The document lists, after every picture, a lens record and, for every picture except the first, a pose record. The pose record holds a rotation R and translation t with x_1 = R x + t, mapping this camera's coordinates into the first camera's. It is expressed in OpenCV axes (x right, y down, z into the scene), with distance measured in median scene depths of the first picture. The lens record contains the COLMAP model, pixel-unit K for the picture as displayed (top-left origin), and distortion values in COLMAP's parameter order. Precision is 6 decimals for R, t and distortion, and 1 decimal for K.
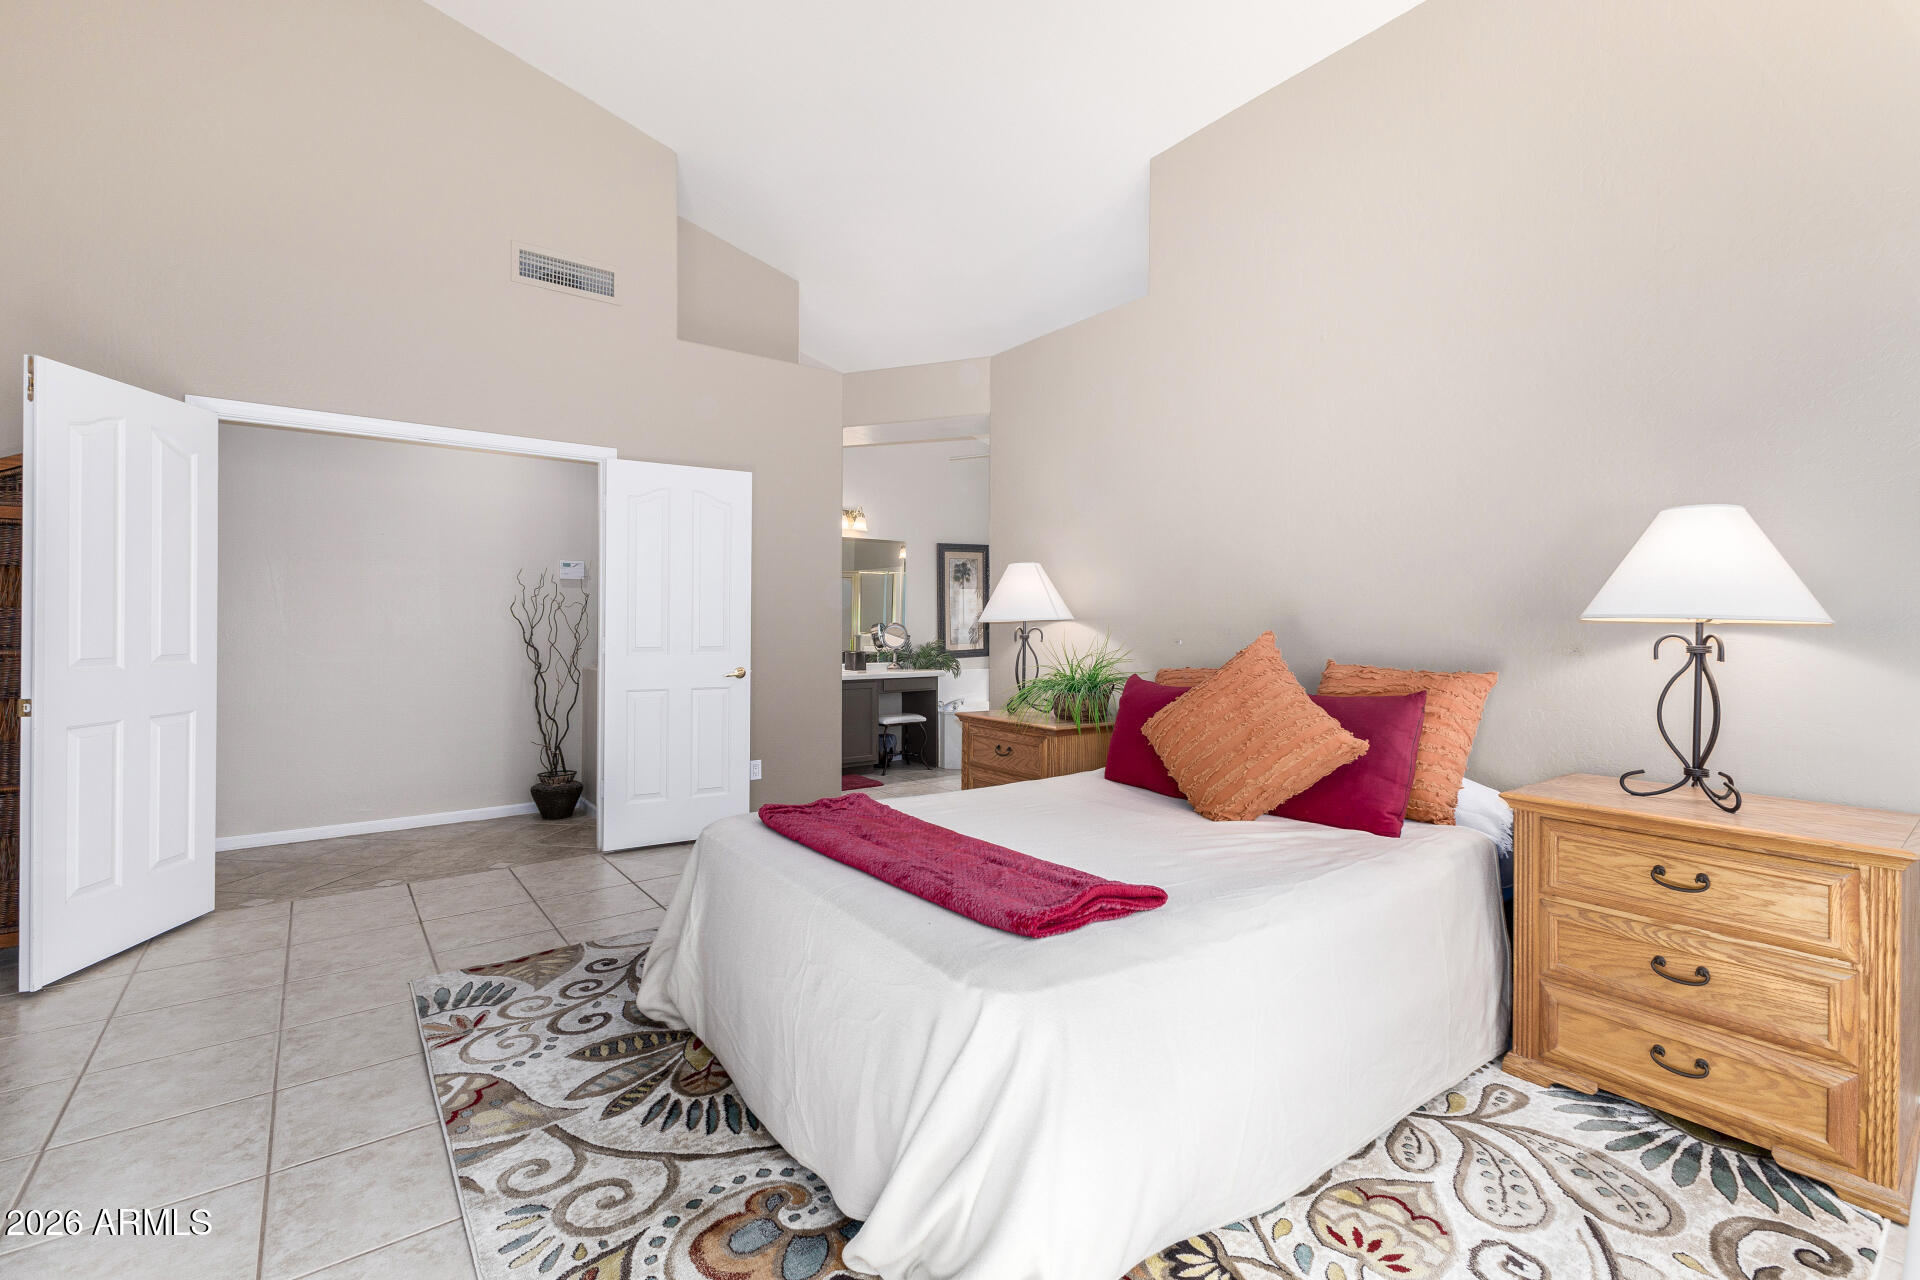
lens RADIAL K [[830.3, 0, 951.1], [0, 830.3, 631.8], [0, 0, 1]] dist [0.013391, -0.003798]
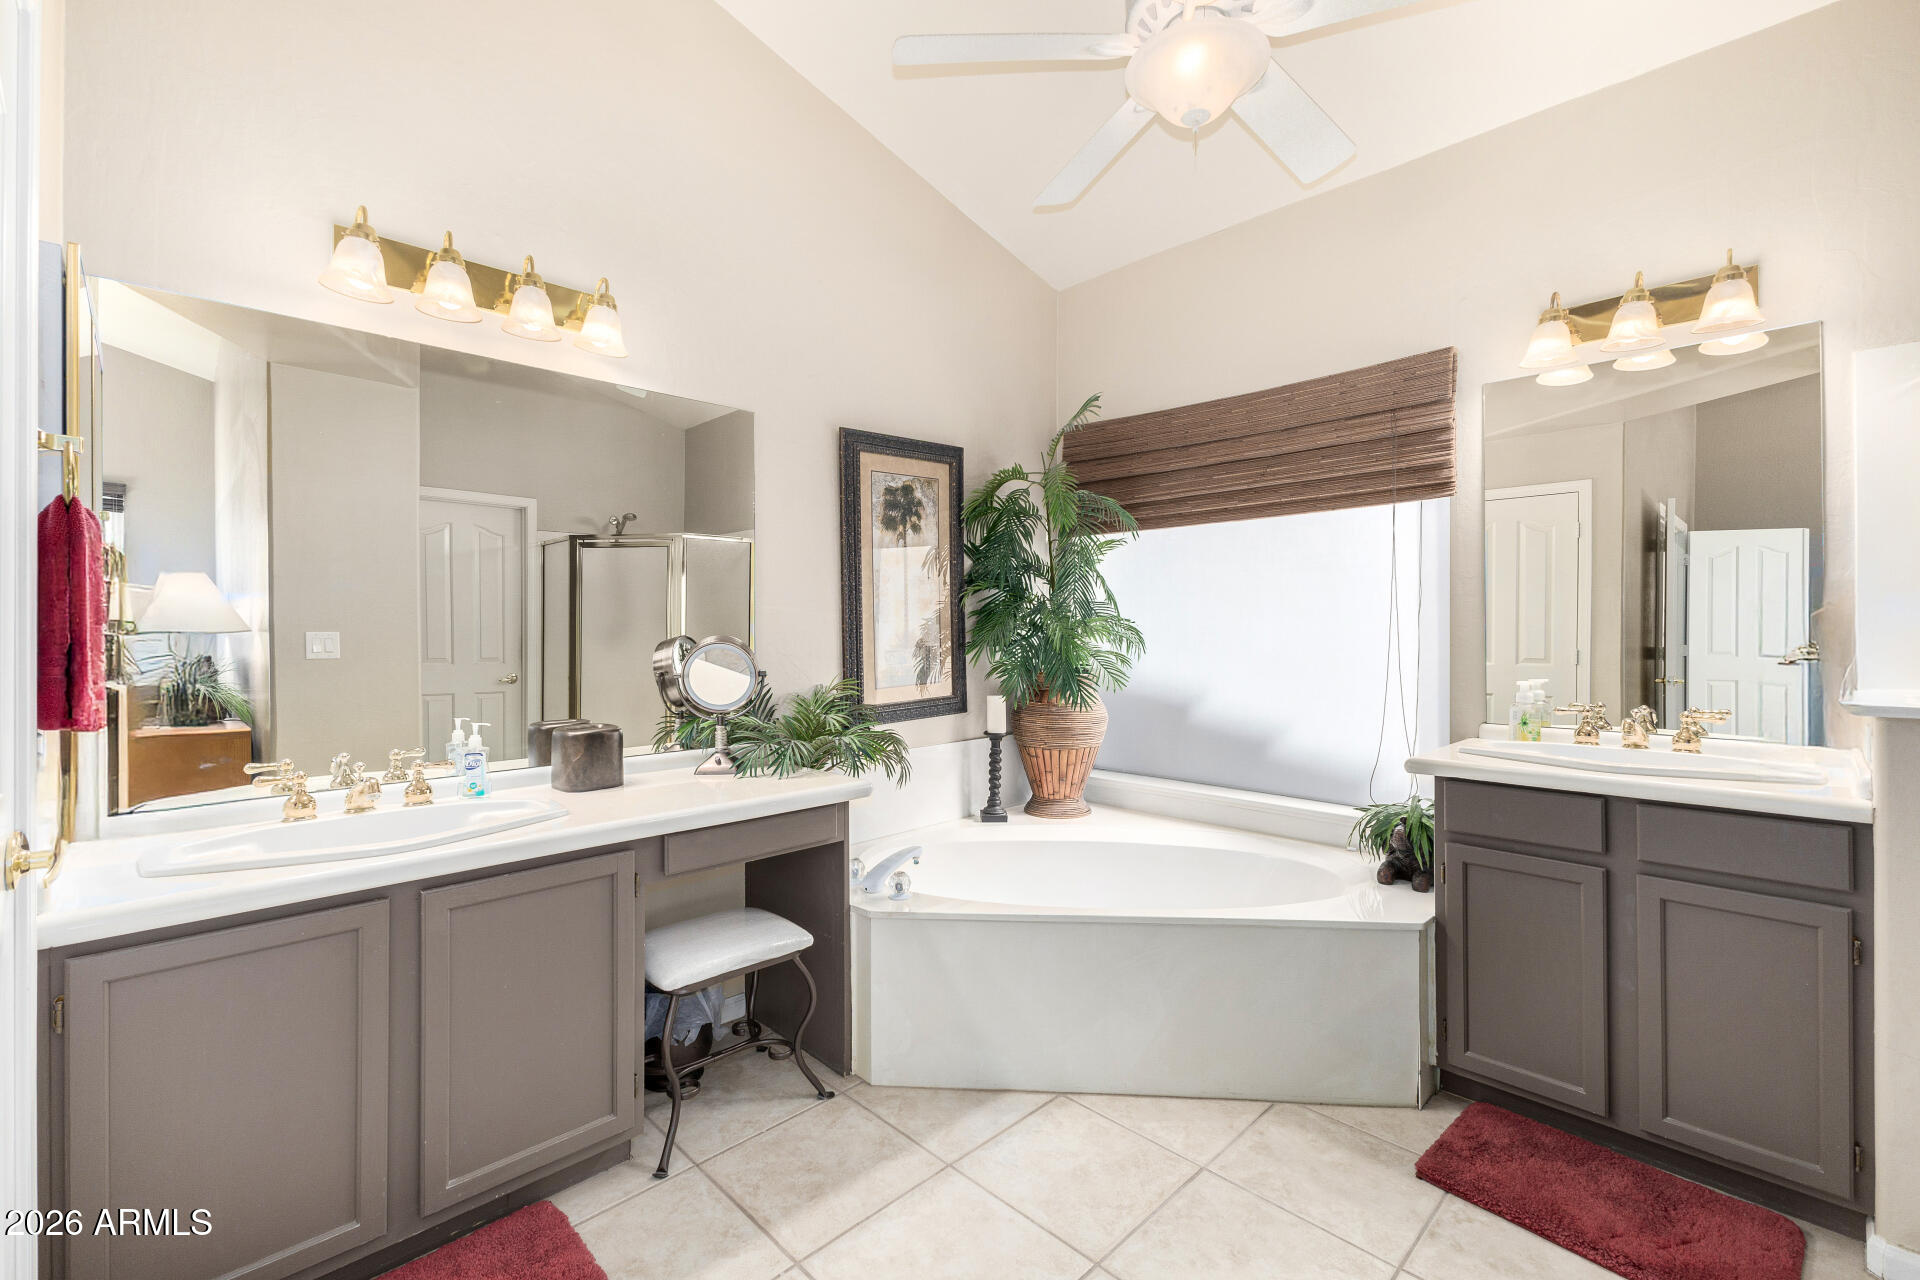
lens RADIAL K [[830.3, 0, 953.7], [0, 830.3, 636.3], [0, 0, 1]] dist [0.013391, -0.003798]
pose [[0.990840, -0.004883, 0.134951, -0.017340], [0.006171, 0.999939, -0.009125, -0.006563], [-0.134898, 0.009875, 0.990810, 0.626333]]
